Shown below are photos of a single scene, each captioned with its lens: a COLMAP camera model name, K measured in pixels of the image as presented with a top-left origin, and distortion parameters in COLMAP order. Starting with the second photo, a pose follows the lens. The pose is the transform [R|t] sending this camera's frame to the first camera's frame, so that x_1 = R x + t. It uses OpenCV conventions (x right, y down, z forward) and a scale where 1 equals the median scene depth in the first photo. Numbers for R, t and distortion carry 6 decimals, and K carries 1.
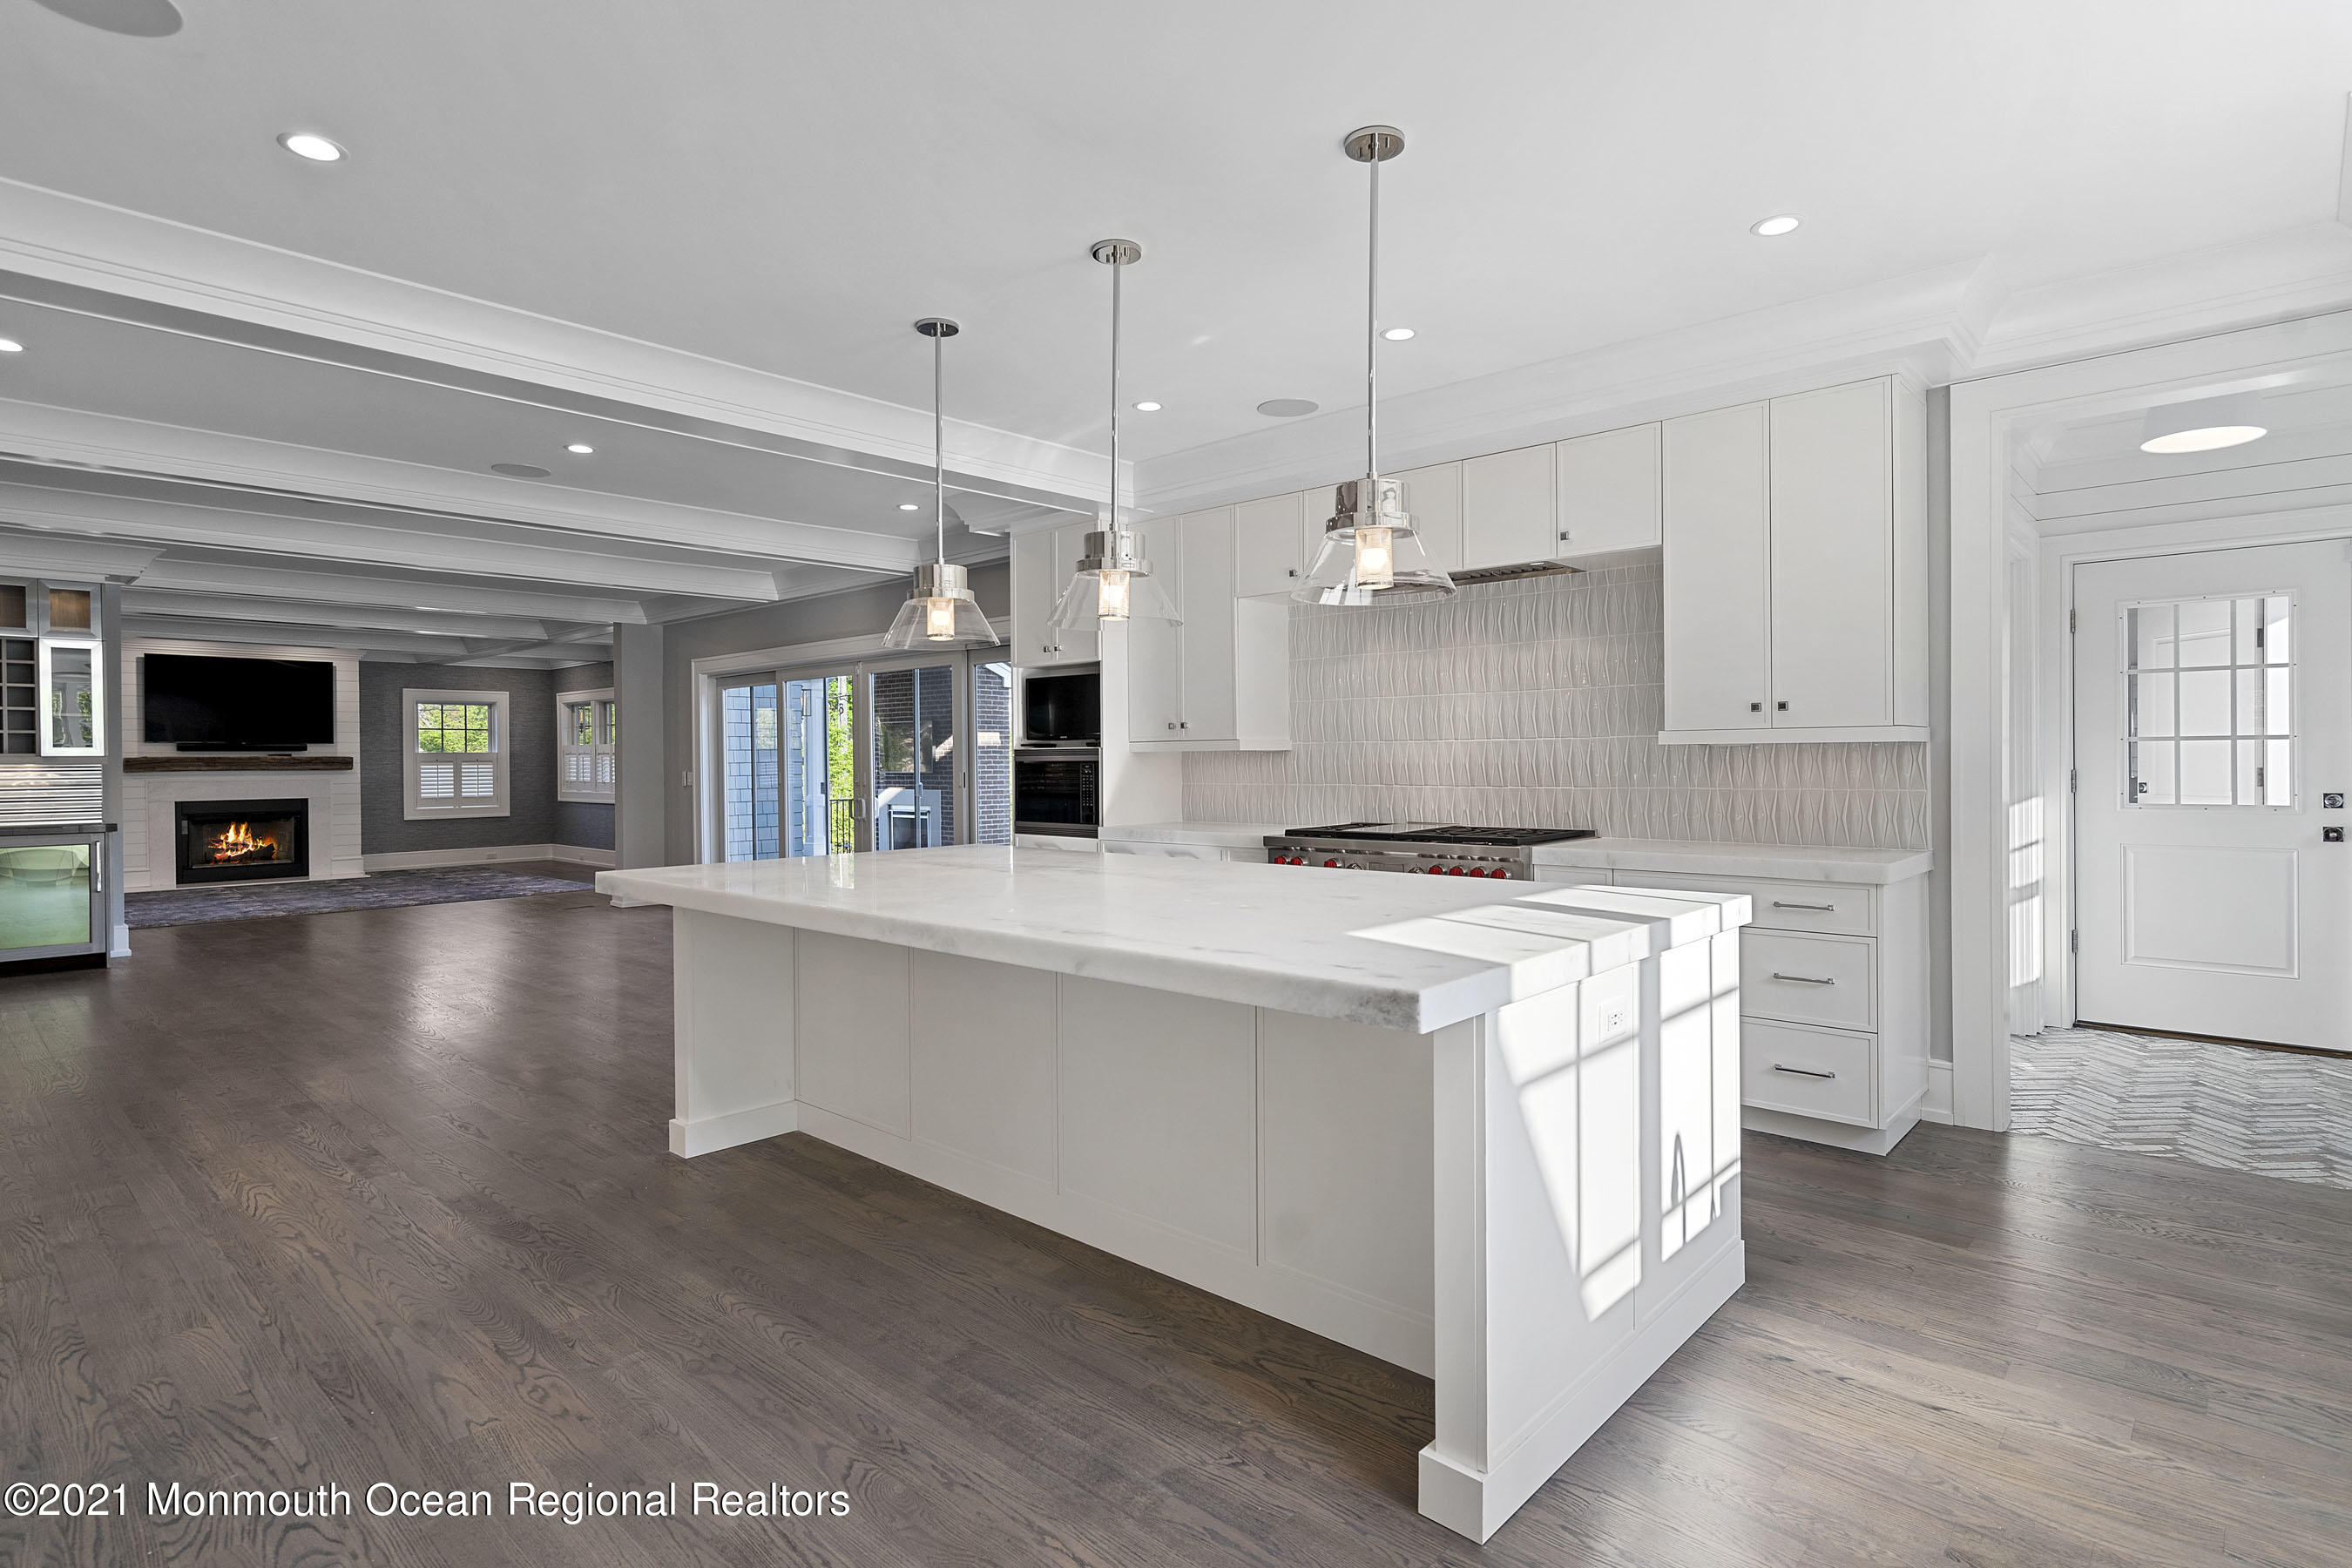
lens RADIAL K [[1177.6, 0, 1160.9], [0, 1177.6, 775.8], [0, 0, 1]] dist [-0.000398, 0.002553]
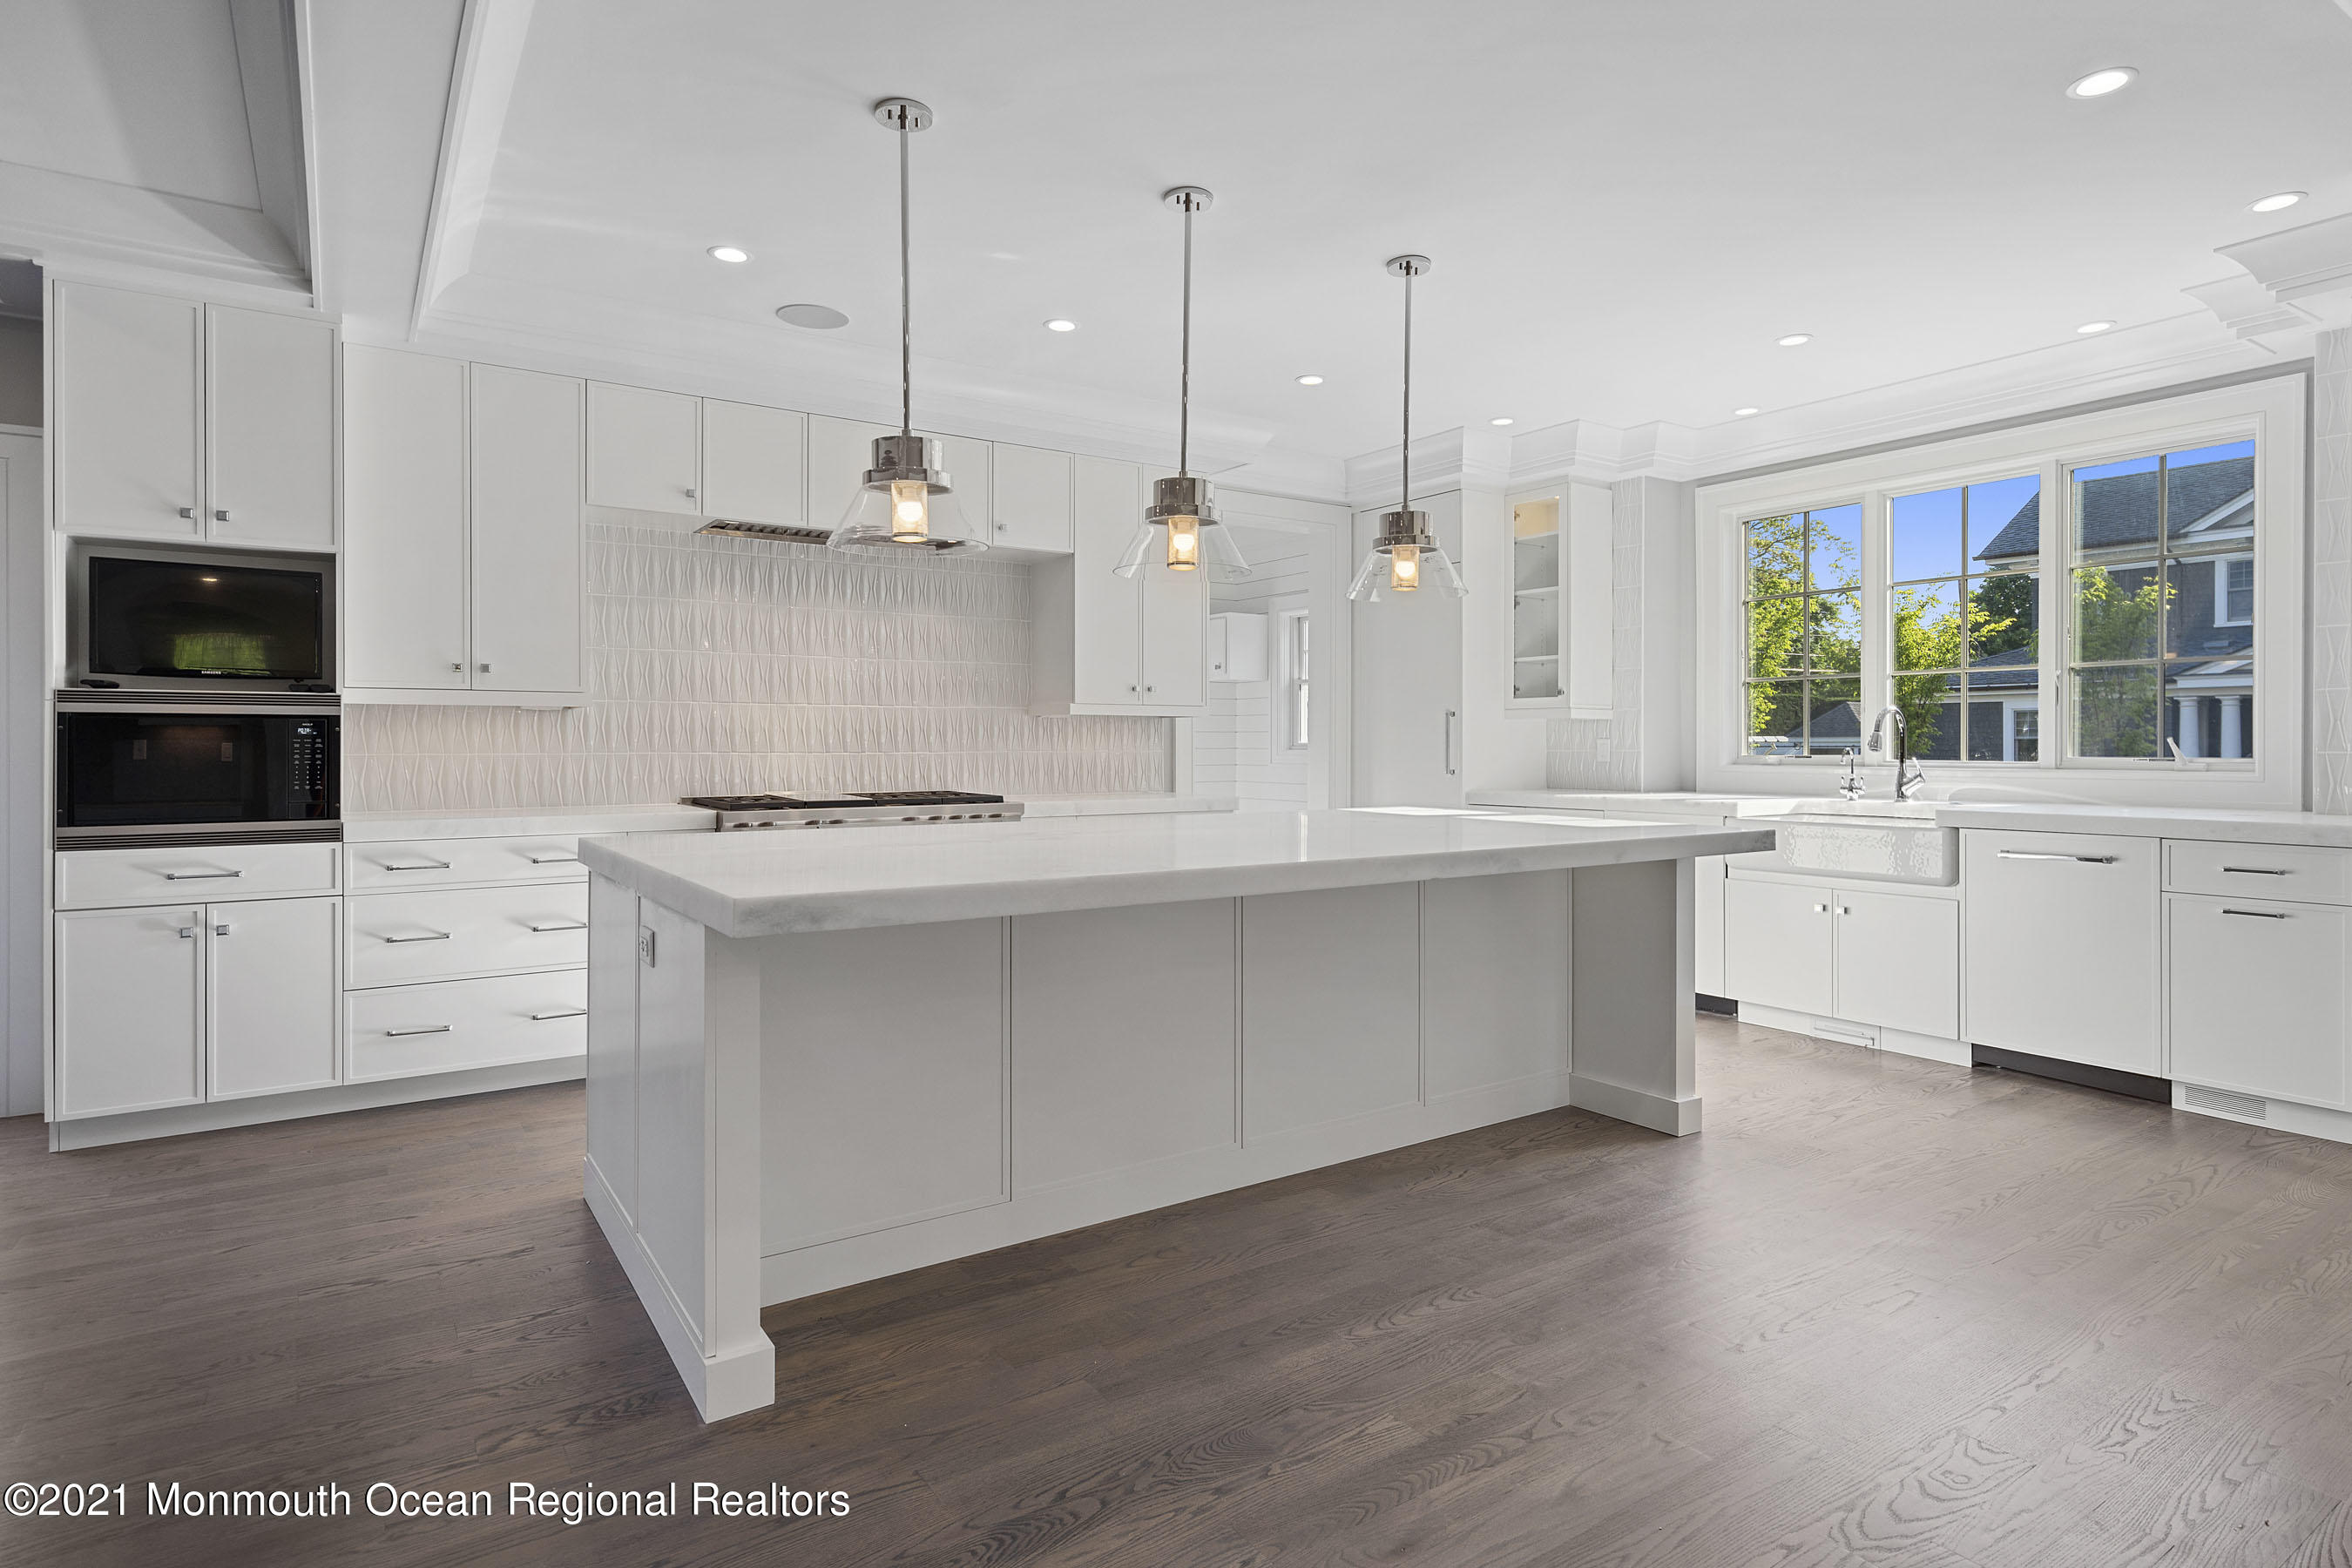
lens RADIAL K [[1251.9, 0, 1167.3], [0, 1251.9, 739.4], [0, 0, 1]] dist [-0.001459, 0.003658]
pose [[0.227610, 0.014370, 0.973646, -0.876168], [0.011663, 0.999779, -0.017482, 0.024823], [-0.973683, 0.015335, 0.227392, 0.638054]]
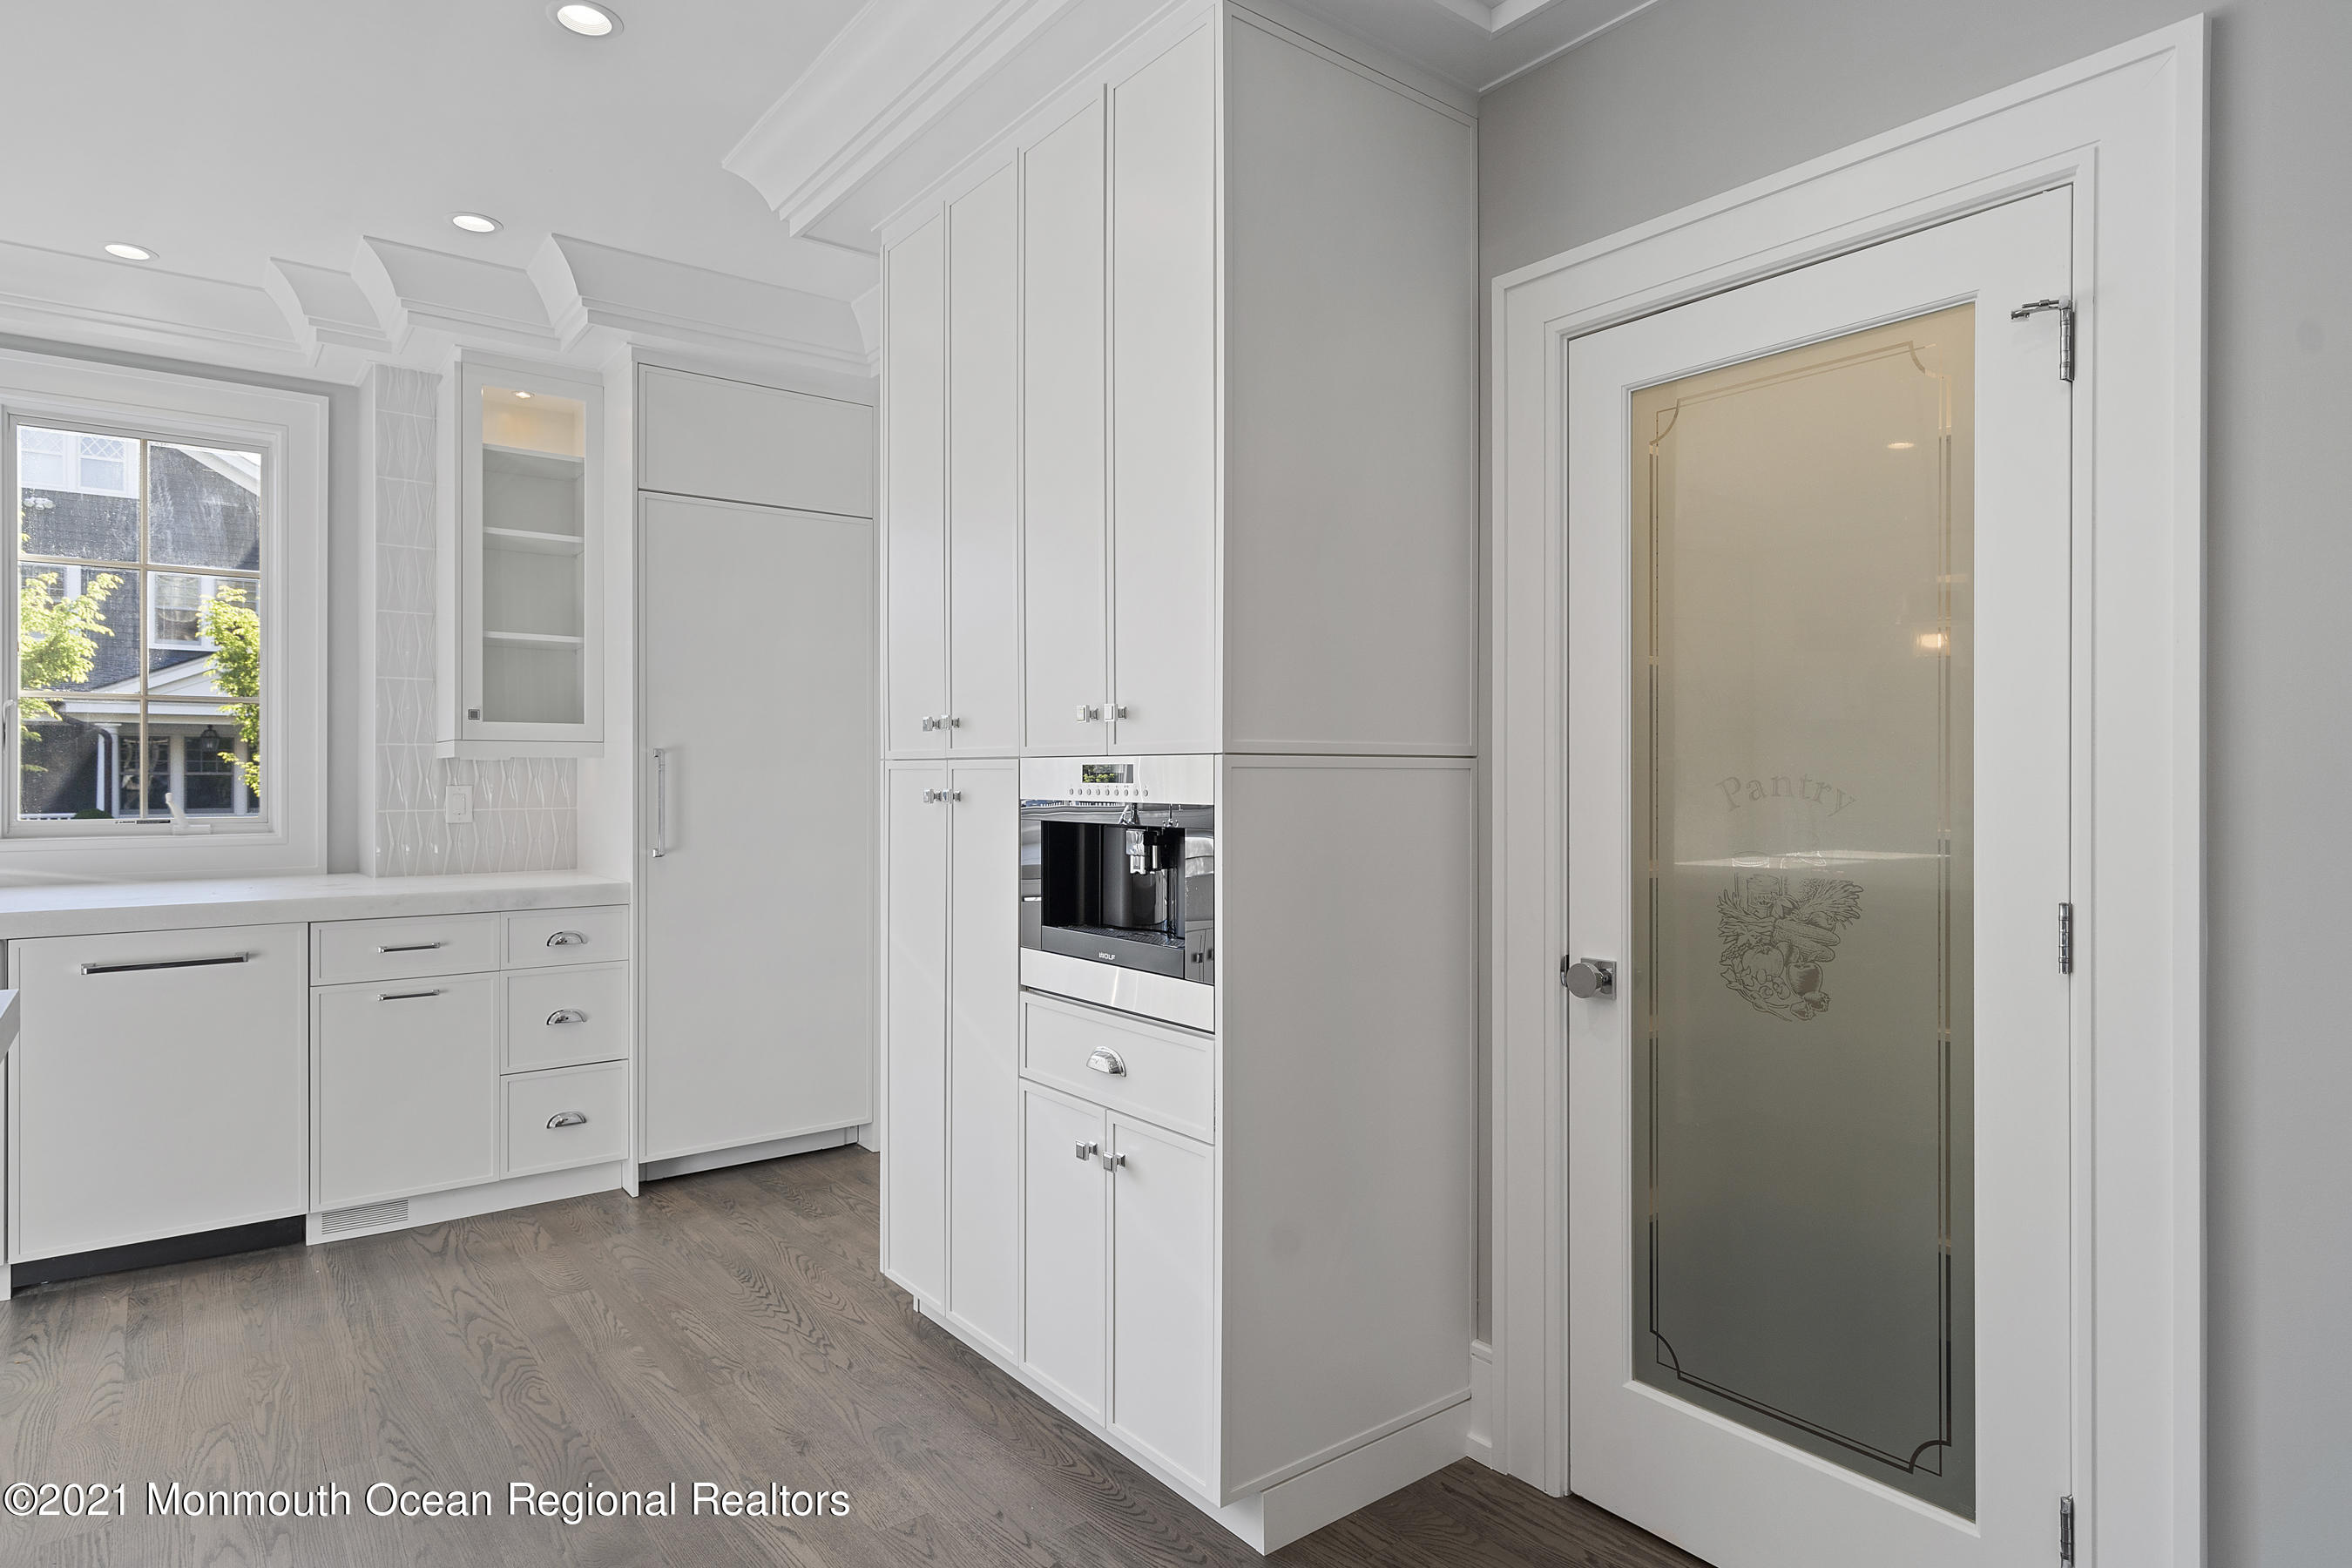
lens RADIAL K [[1309.5, 0, 1161.5], [0, 1309.5, 779.9], [0, 0, 1]] dist [0.000106, 0.004418]
pose [[-0.986036, 0.006719, 0.166395, -0.426699], [0.009783, 0.999797, 0.017602, -0.007231], [-0.166243, 0.018984, -0.985902, 0.843502]]
